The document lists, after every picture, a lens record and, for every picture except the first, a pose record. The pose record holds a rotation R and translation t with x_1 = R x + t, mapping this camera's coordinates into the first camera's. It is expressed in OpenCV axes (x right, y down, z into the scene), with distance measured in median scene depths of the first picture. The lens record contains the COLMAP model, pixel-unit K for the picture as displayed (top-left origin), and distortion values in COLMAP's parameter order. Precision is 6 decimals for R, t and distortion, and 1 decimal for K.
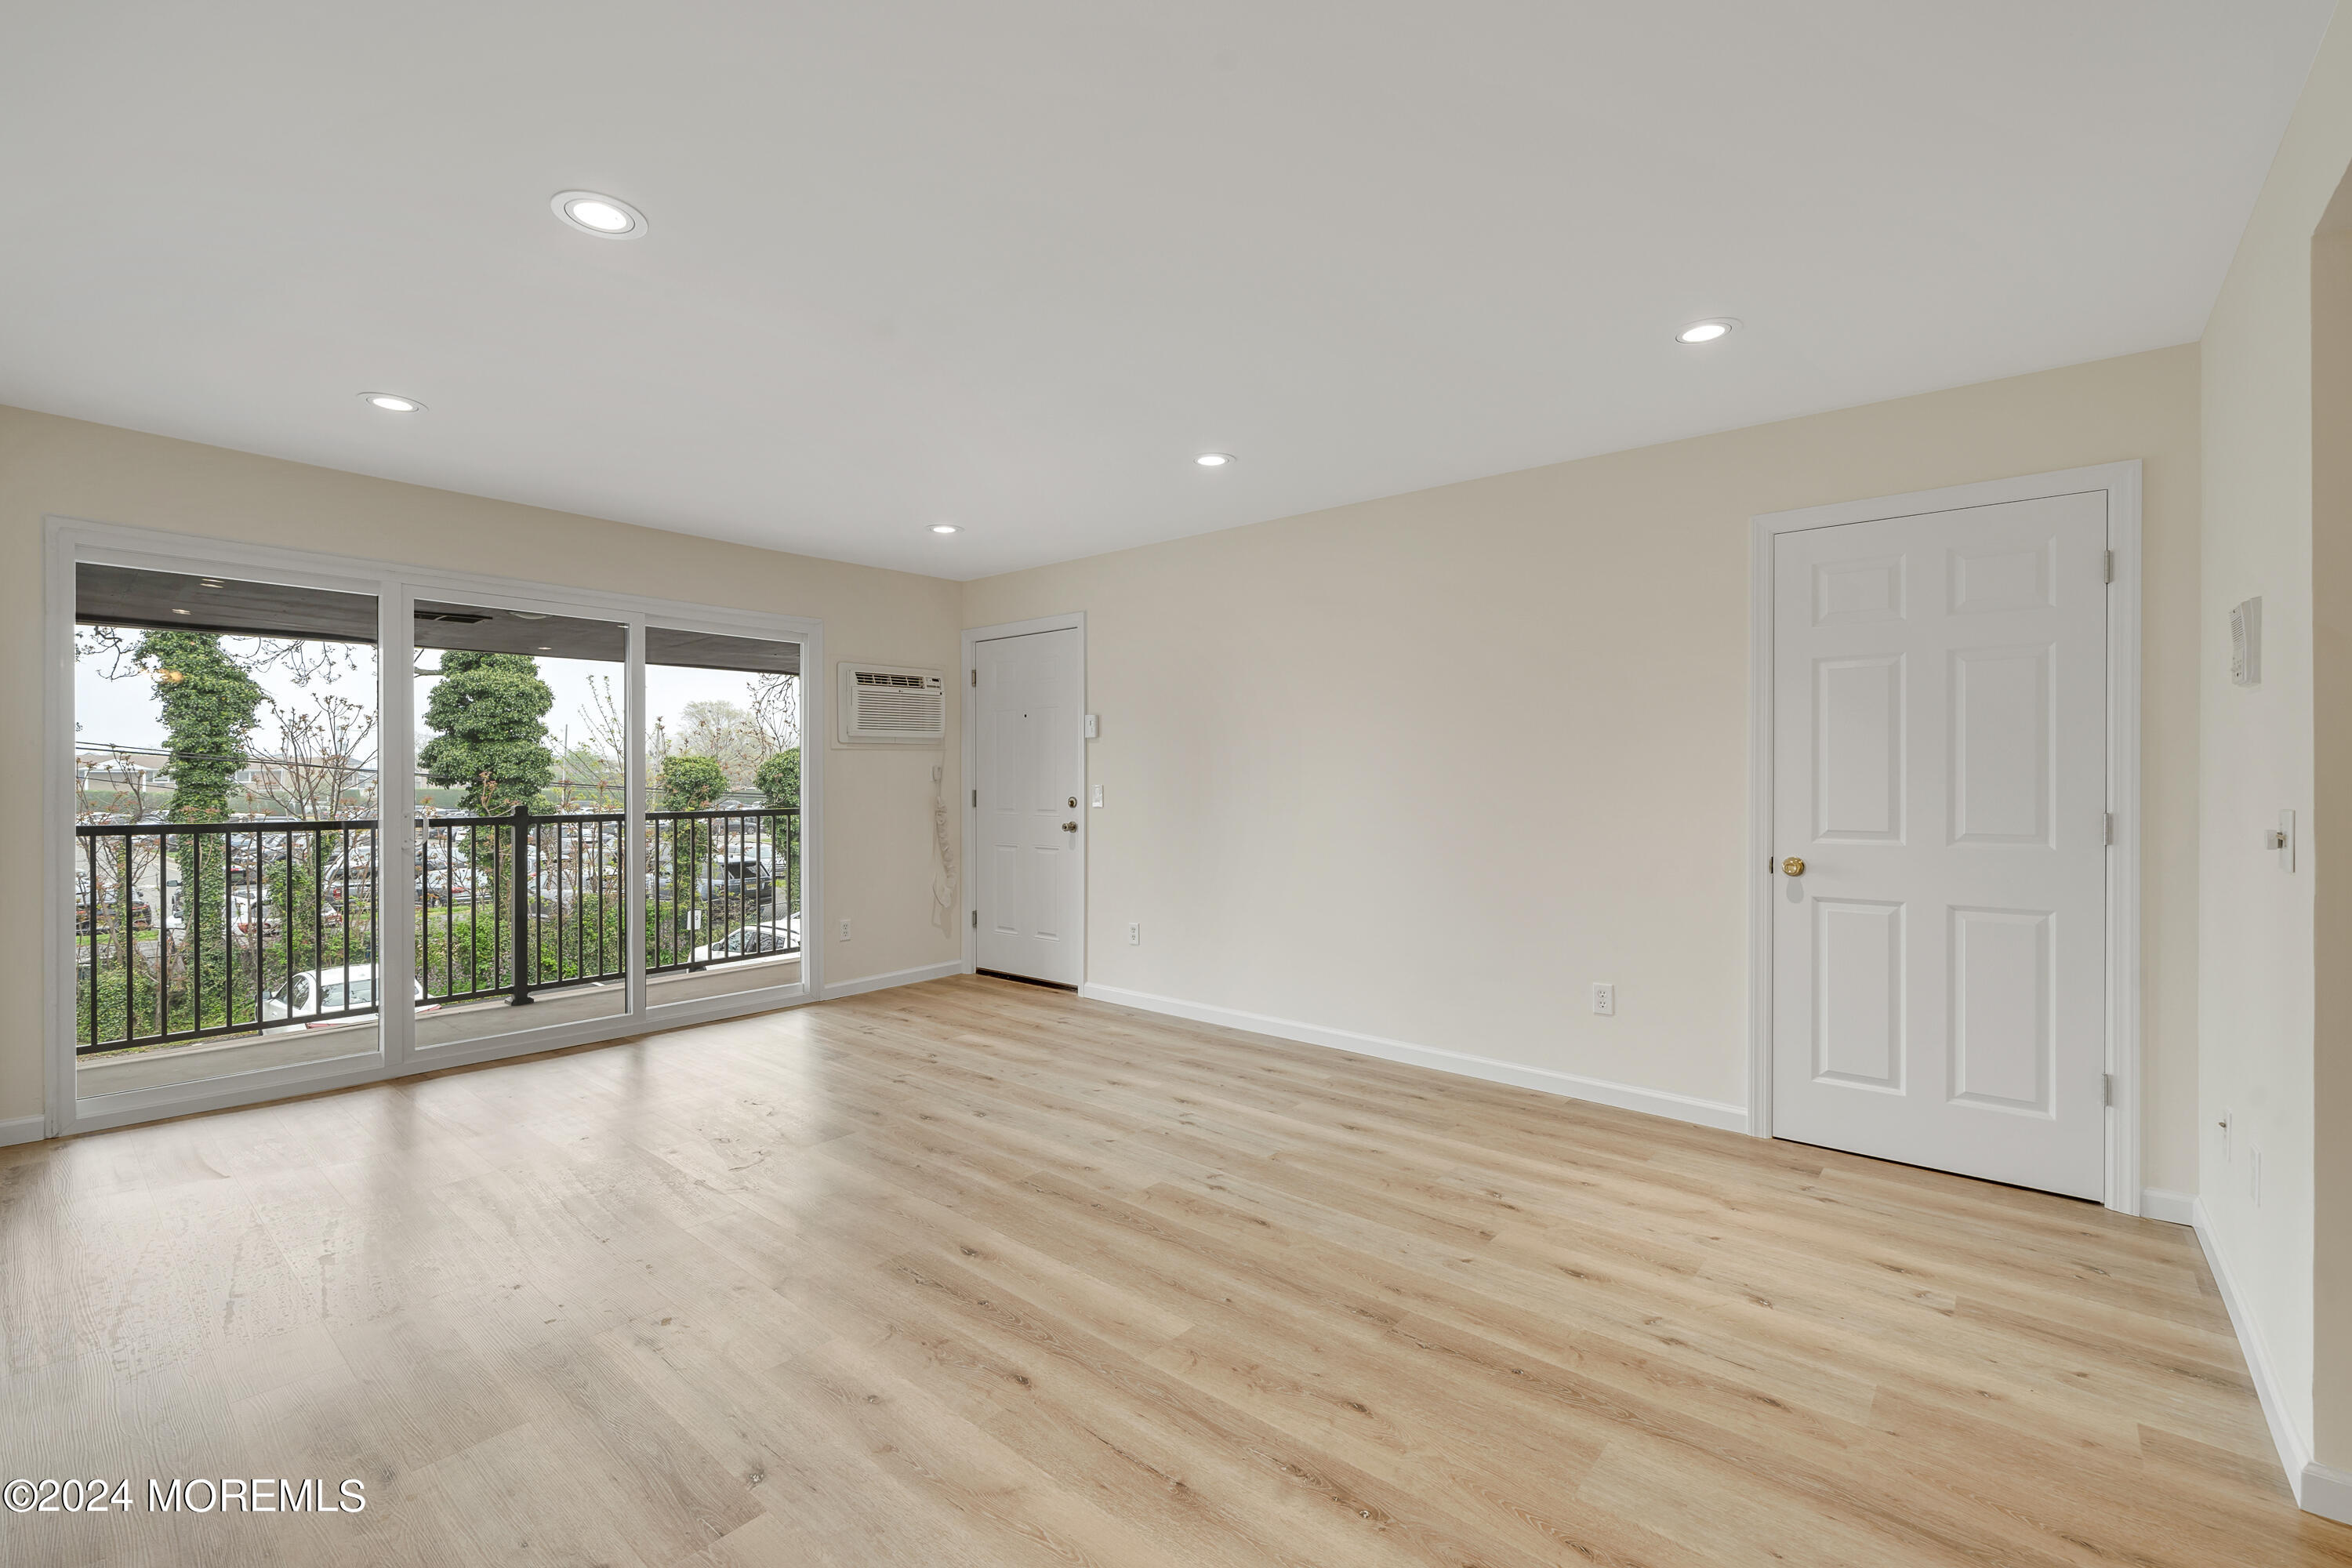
lens RADIAL K [[995.2, 0, 1176.0], [0, 995.2, 784.0], [0, 0, 1]] dist [-0.000894, 0.000265]
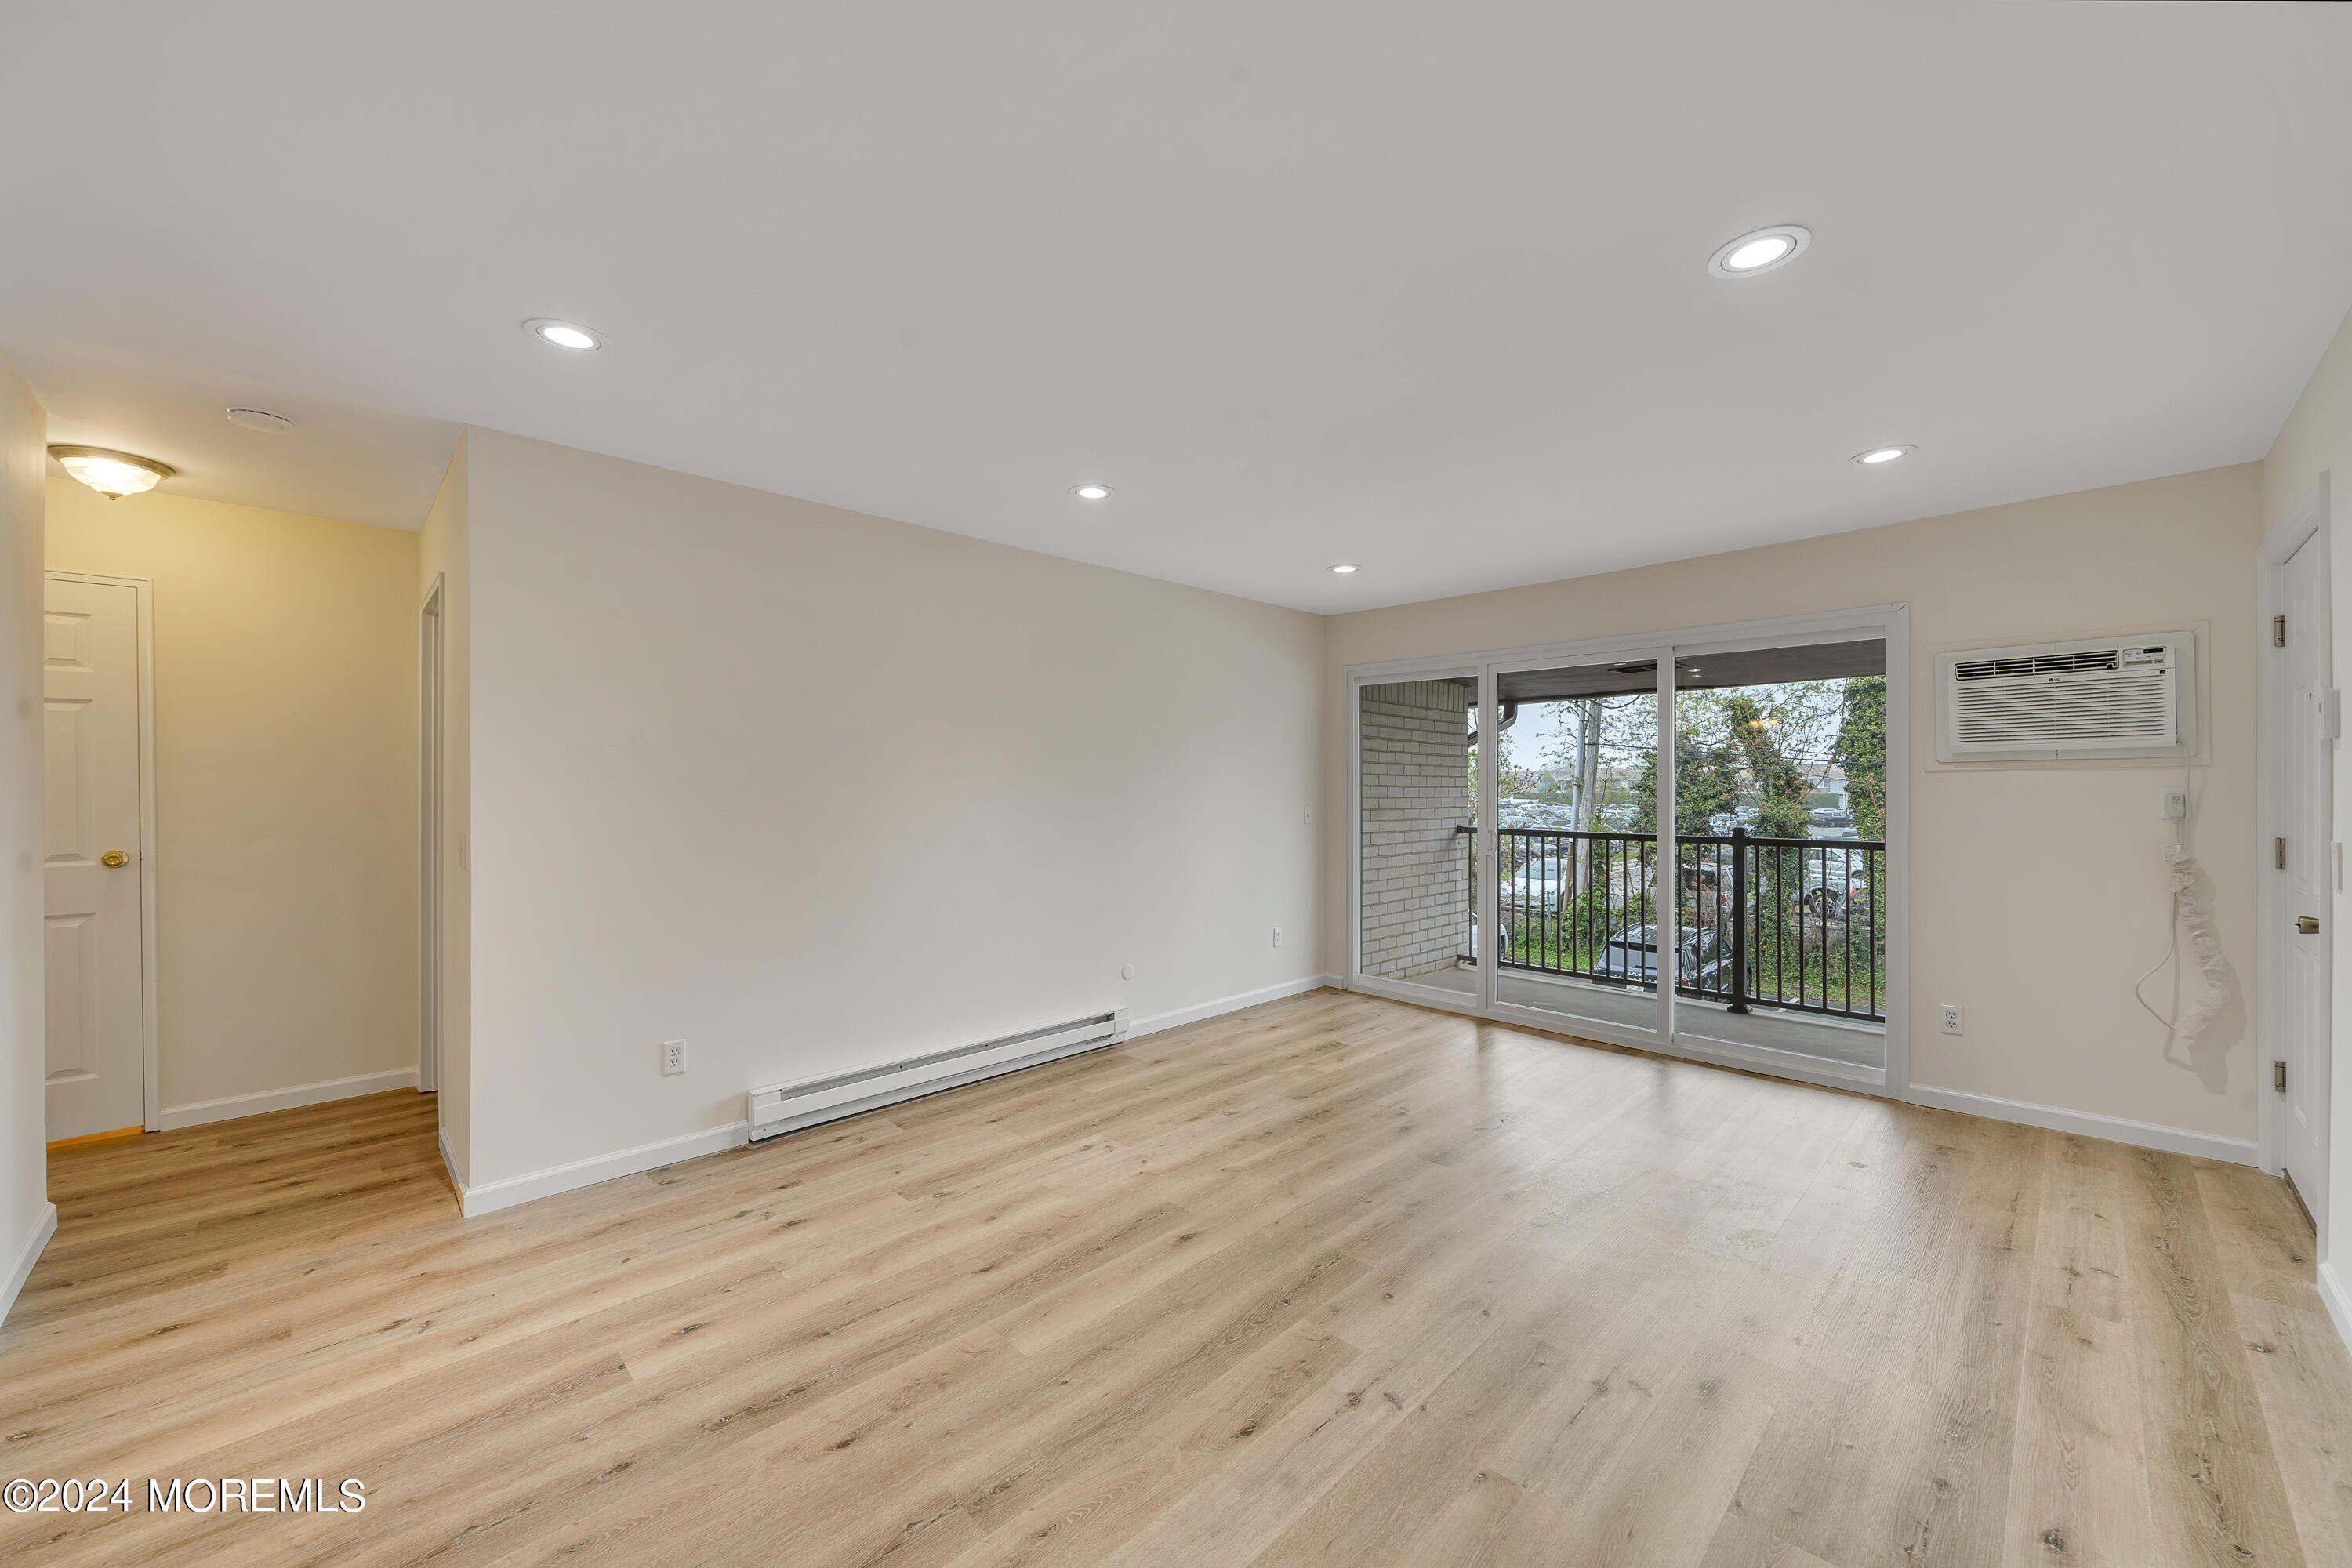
lens RADIAL K [[886.7, 0, 1156.0], [0, 886.7, 782.5], [0, 0, 1]] dist [-0.002761, -0.000324]
pose [[-0.096966, -0.003922, -0.995280, 0.369322], [-0.004300, 0.999985, -0.003522, -0.021913], [0.995278, 0.003938, -0.096981, 0.484052]]
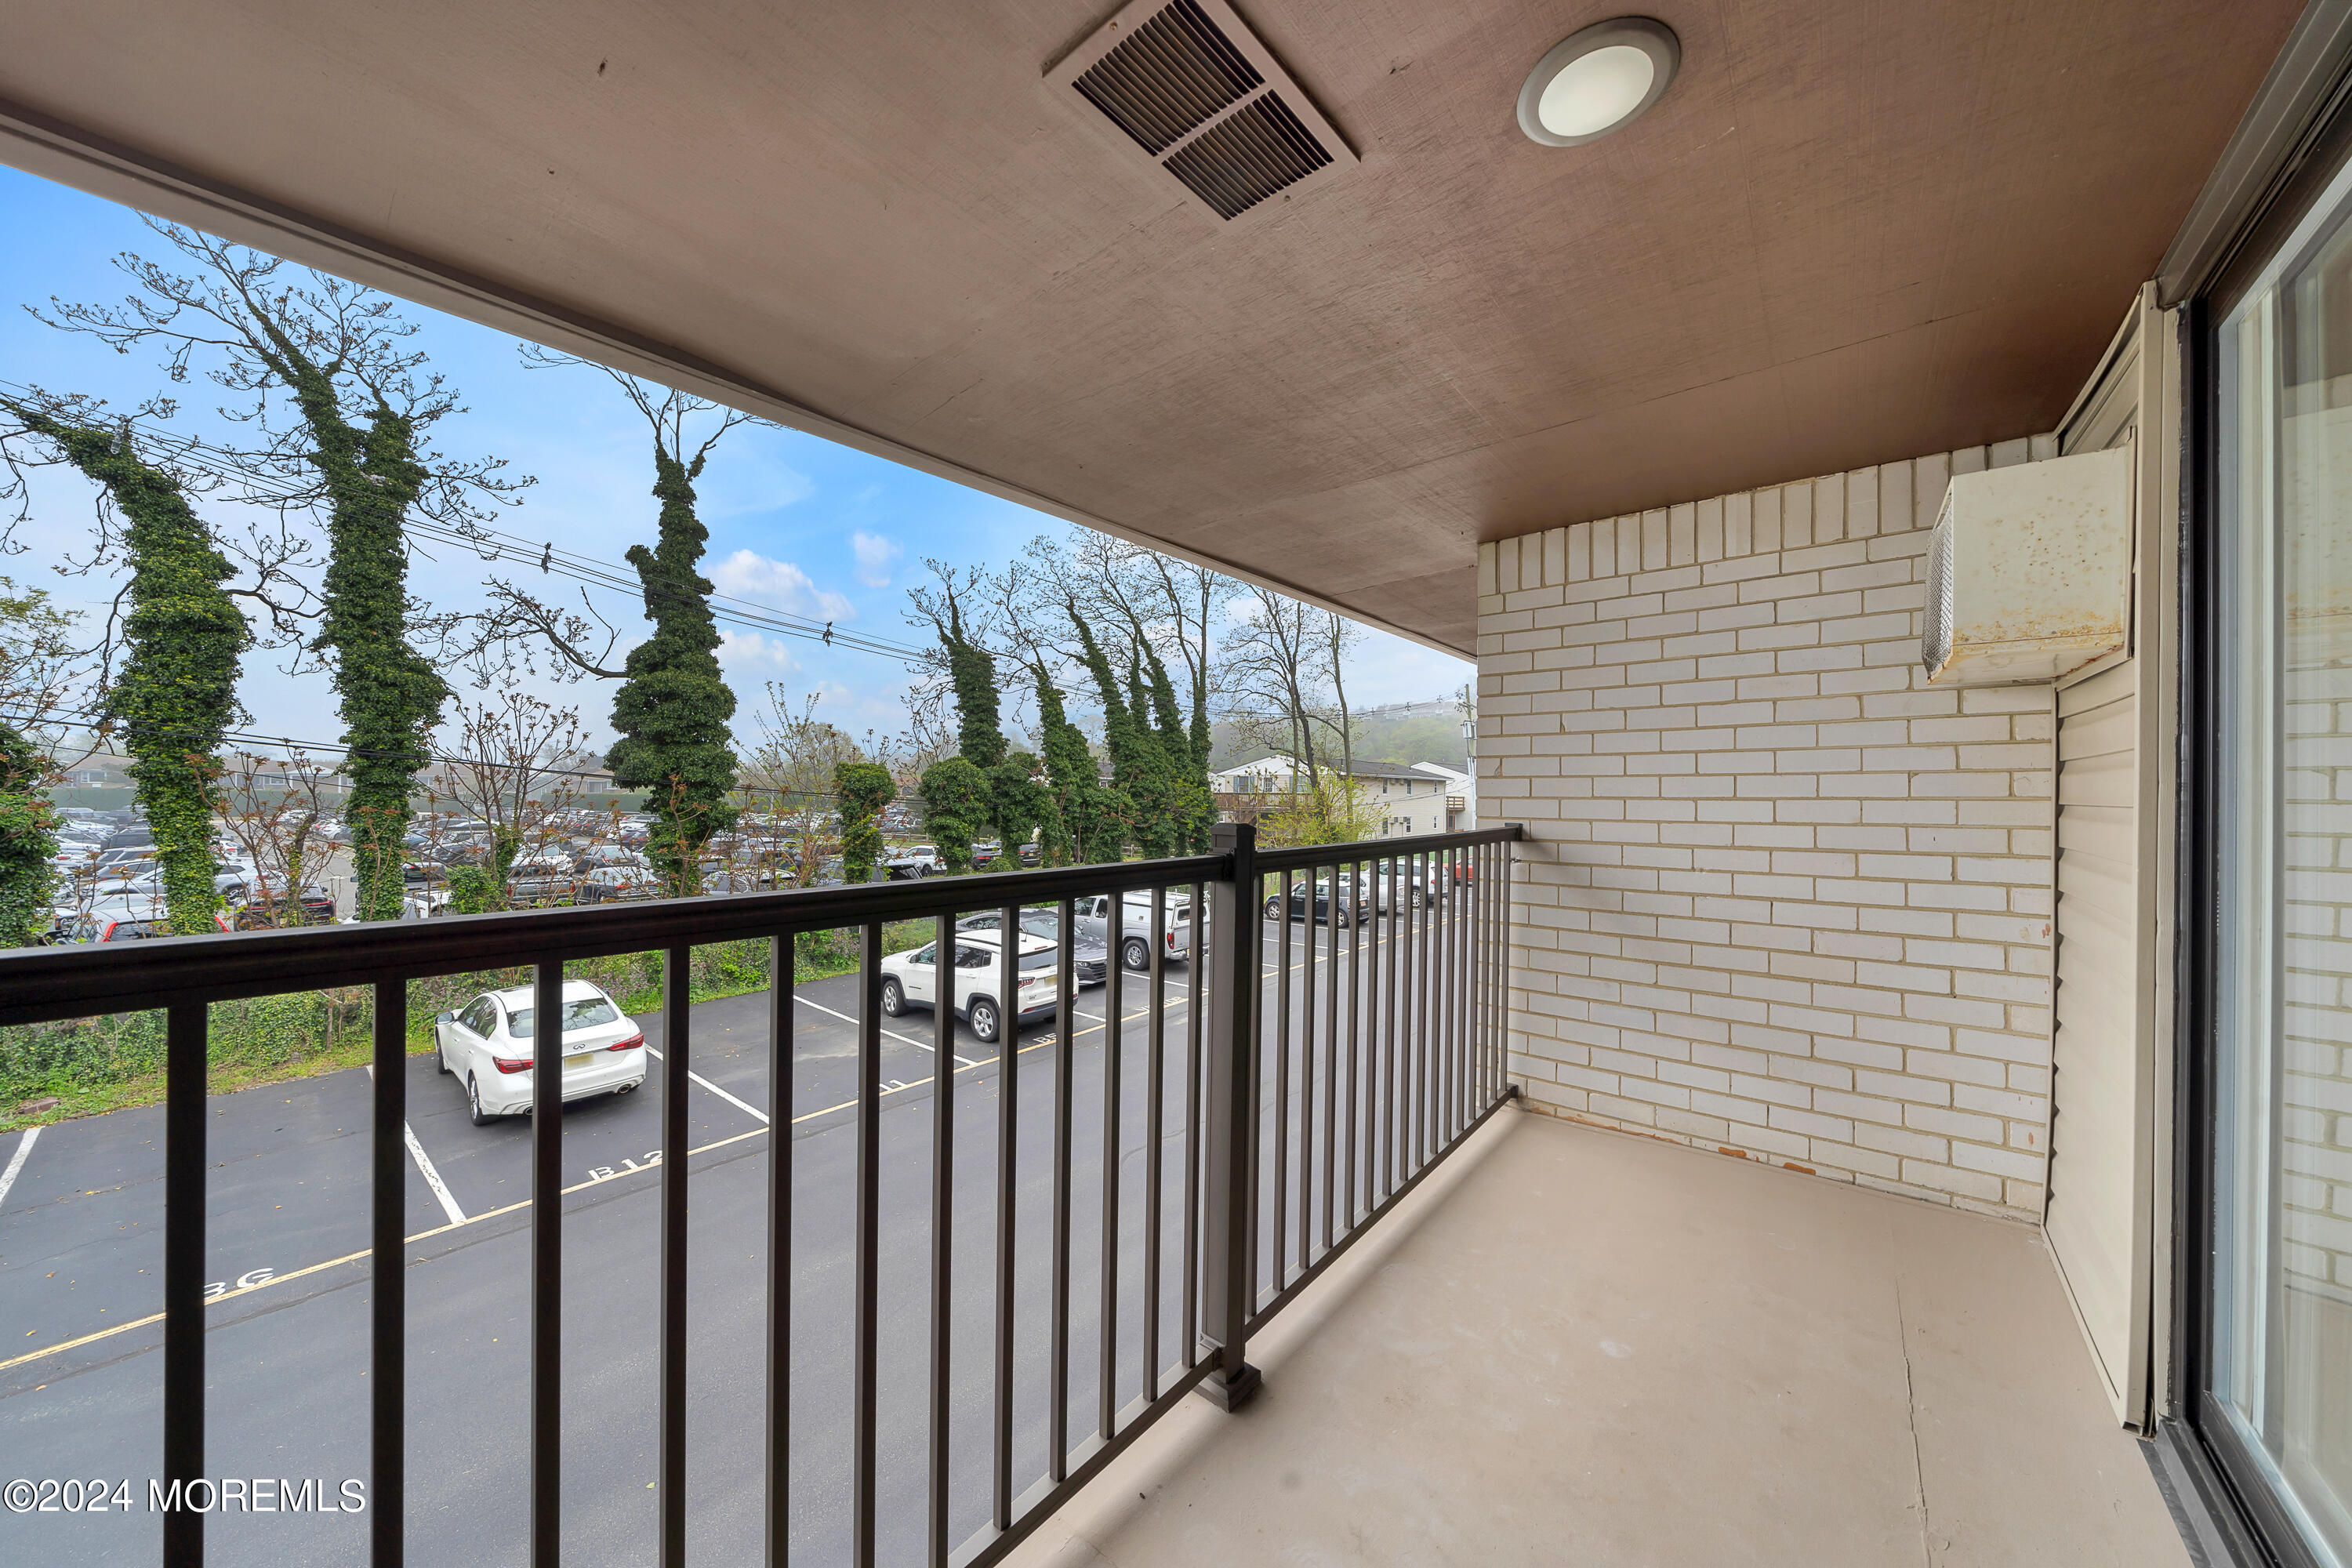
lens RADIAL K [[811.2, 0, 1184.6], [0, 811.2, 788.8], [0, 0, 1]] dist [-0.003435, 0.000005]
pose [[0.999897, 0.012380, 0.007226, -0.781740], [-0.012313, 0.999881, -0.009277, 0.011012], [-0.007340, 0.009187, 0.999931, 0.797186]]
